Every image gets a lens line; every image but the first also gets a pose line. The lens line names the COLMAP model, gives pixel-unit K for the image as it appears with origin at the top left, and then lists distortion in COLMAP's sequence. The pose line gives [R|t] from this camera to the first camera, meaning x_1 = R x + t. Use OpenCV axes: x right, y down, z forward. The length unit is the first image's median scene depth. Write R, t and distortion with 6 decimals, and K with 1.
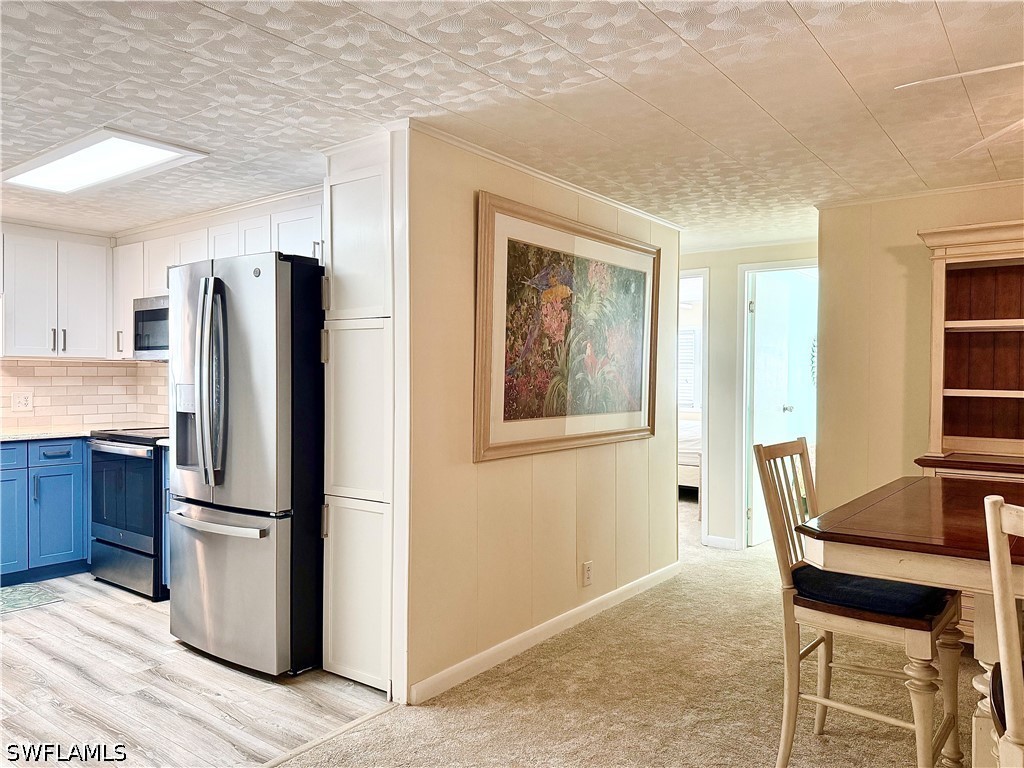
lens RADIAL K [[737.2, 0, 510.5], [0, 737.2, 387.1], [0, 0, 1]] dist [0.063074, -0.066935]
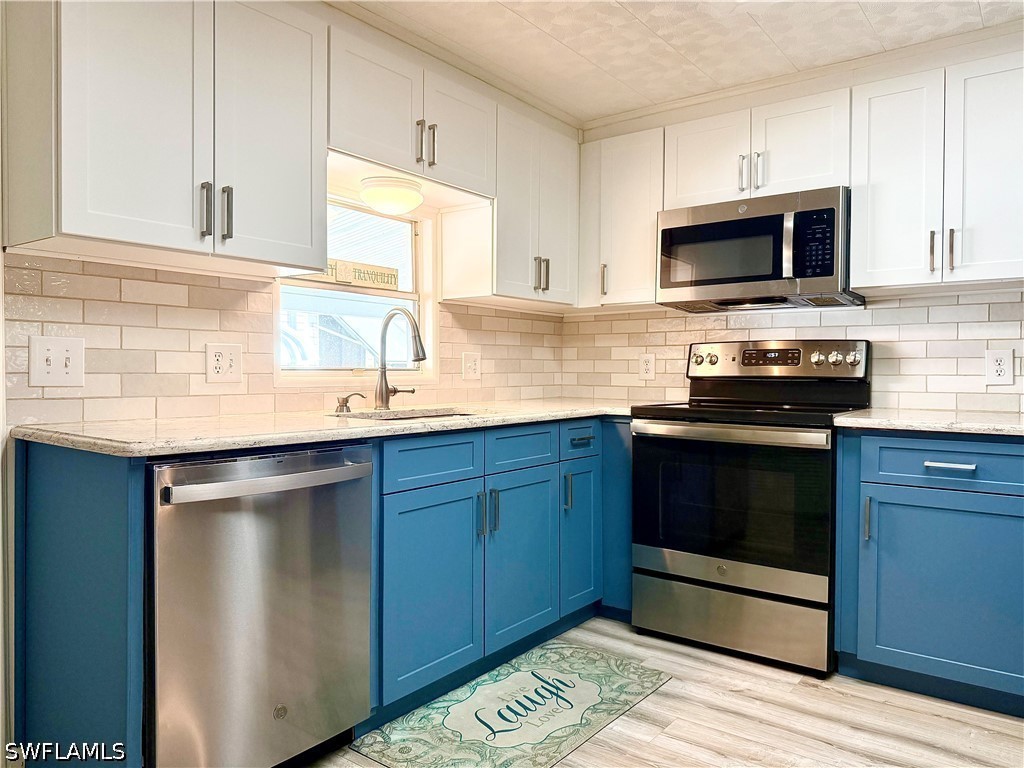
lens RADIAL K [[737.2, 0, 514.8], [0, 737.2, 380.3], [0, 0, 1]] dist [0.063074, -0.066935]
pose [[0.999983, -0.003010, 0.004933, -0.668039], [0.003023, 0.999992, -0.002660, 0.037521], [-0.004925, 0.002675, 0.999984, 0.350457]]
